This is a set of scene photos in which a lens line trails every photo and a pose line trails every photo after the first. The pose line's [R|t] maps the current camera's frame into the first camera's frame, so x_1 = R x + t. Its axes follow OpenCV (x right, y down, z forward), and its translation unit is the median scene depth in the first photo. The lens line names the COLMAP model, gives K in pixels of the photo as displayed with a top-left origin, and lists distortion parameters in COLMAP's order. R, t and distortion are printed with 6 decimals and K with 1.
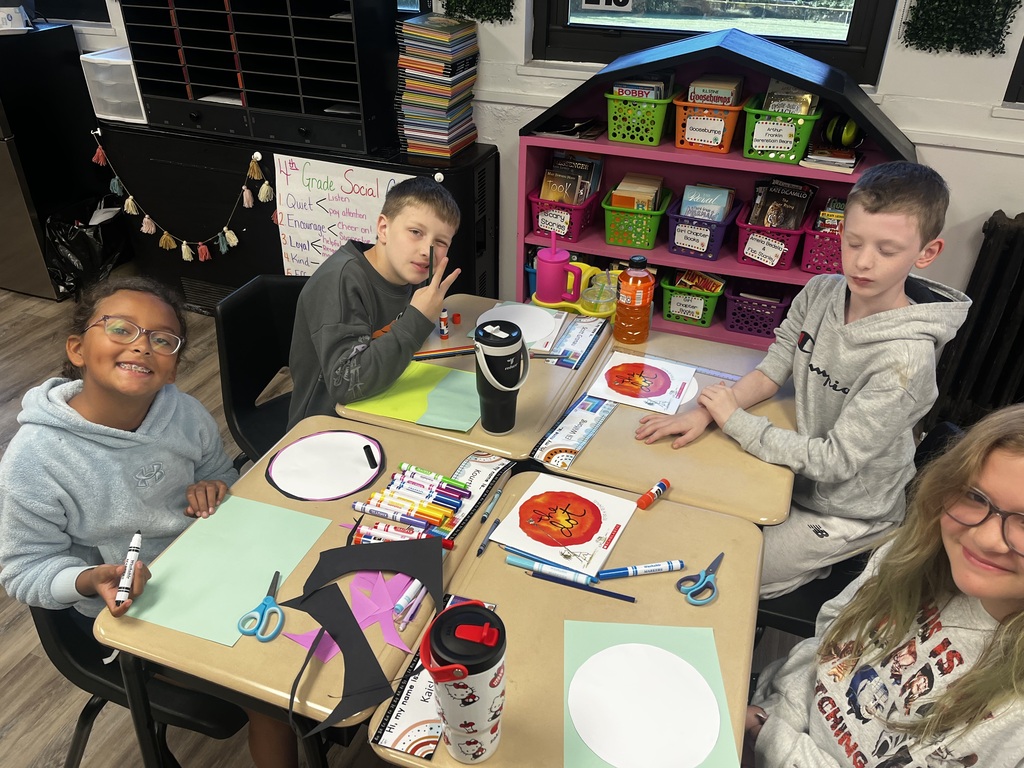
lens RADIAL K [[787.8, 0, 512.0], [0, 787.8, 384.0], [0, 0, 1]] dist [0.000322, -0.000920]
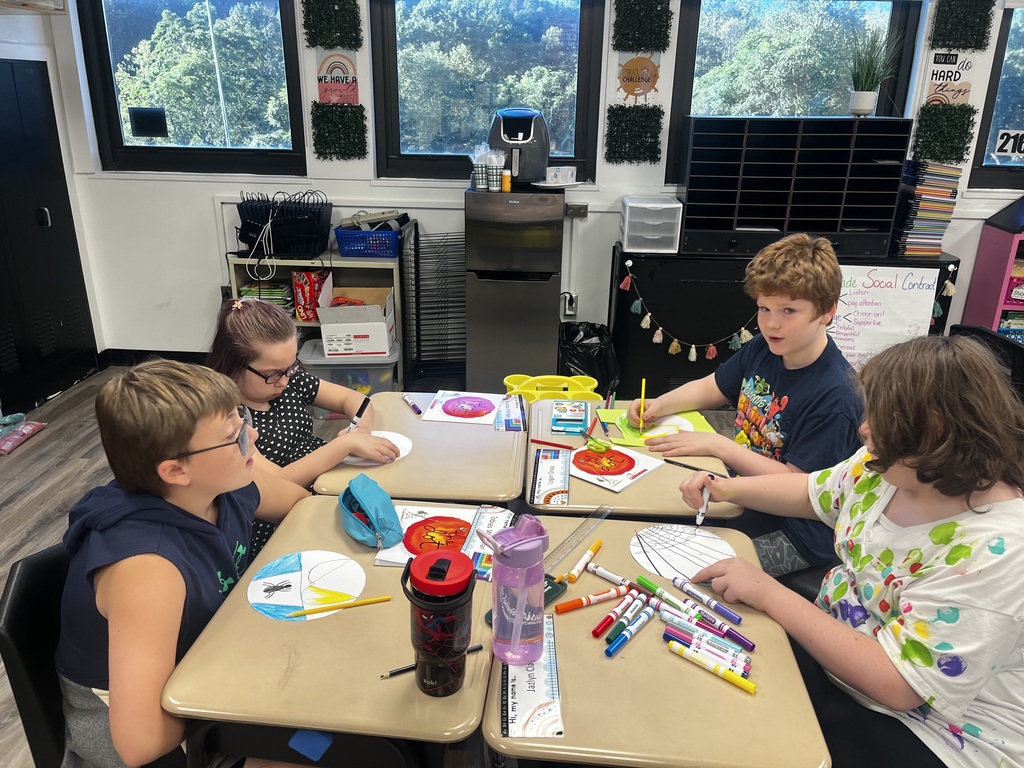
lens RADIAL K [[787.8, 0, 512.0], [0, 787.8, 384.0], [0, 0, 1]] dist [0.000322, -0.000920]
pose [[0.963896, -0.100847, 0.246445, -1.079381], [0.153276, 0.966936, -0.203817, 0.087825], [-0.217742, 0.234232, 0.947483, -0.080193]]
